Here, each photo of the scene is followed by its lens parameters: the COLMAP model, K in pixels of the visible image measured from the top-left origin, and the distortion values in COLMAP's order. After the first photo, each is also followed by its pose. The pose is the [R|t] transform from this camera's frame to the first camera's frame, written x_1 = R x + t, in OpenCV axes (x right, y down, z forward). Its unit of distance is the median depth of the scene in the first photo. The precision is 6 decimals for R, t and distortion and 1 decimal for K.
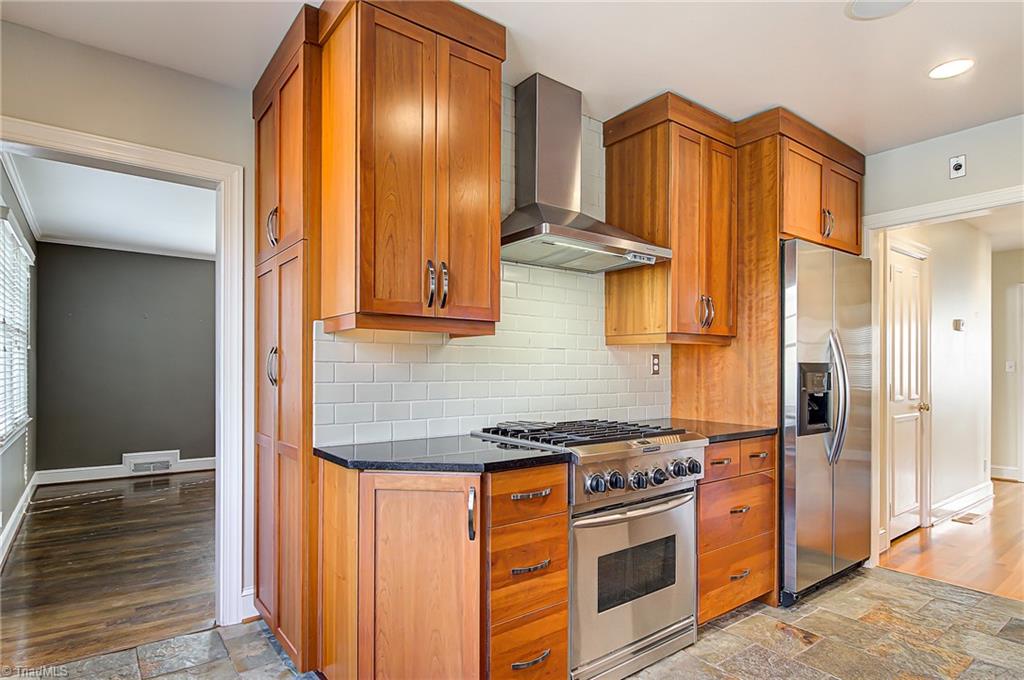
lens RADIAL K [[553.3, 0, 511.5], [0, 553.3, 370.1], [0, 0, 1]] dist [0.005506, -0.008298]
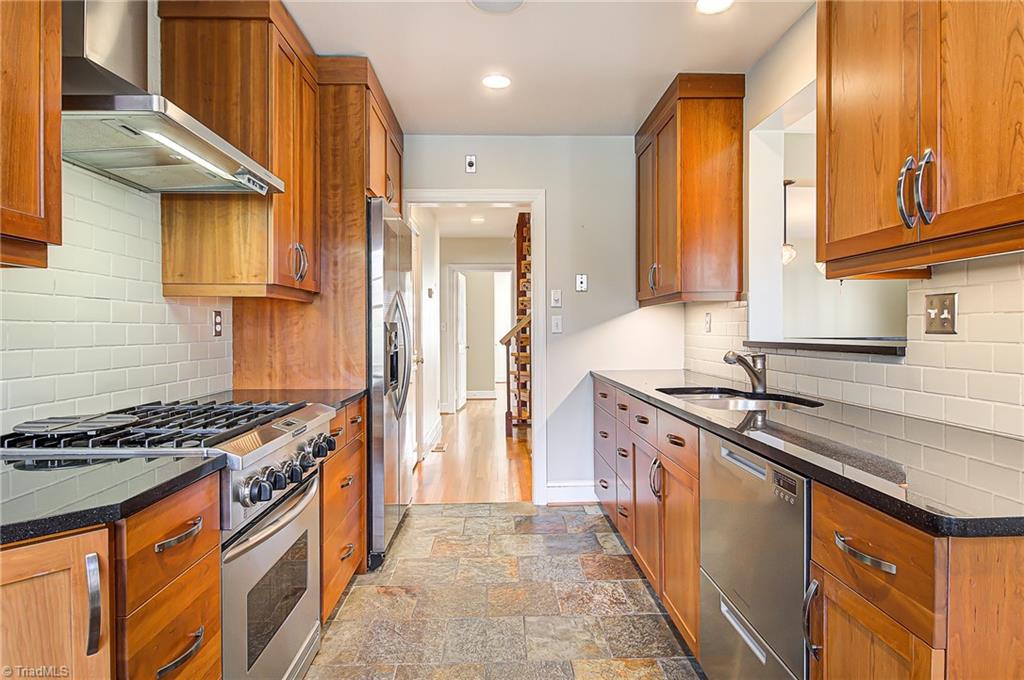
lens RADIAL K [[553.3, 0, 513.6], [0, 553.3, 336.5], [0, 0, 1]] dist [0.005506, -0.008298]
pose [[0.580249, -0.015131, 0.814298, -0.155023], [0.007240, 0.999884, 0.013421, 0.000723], [-0.814407, -0.001892, 0.580291, 0.219330]]
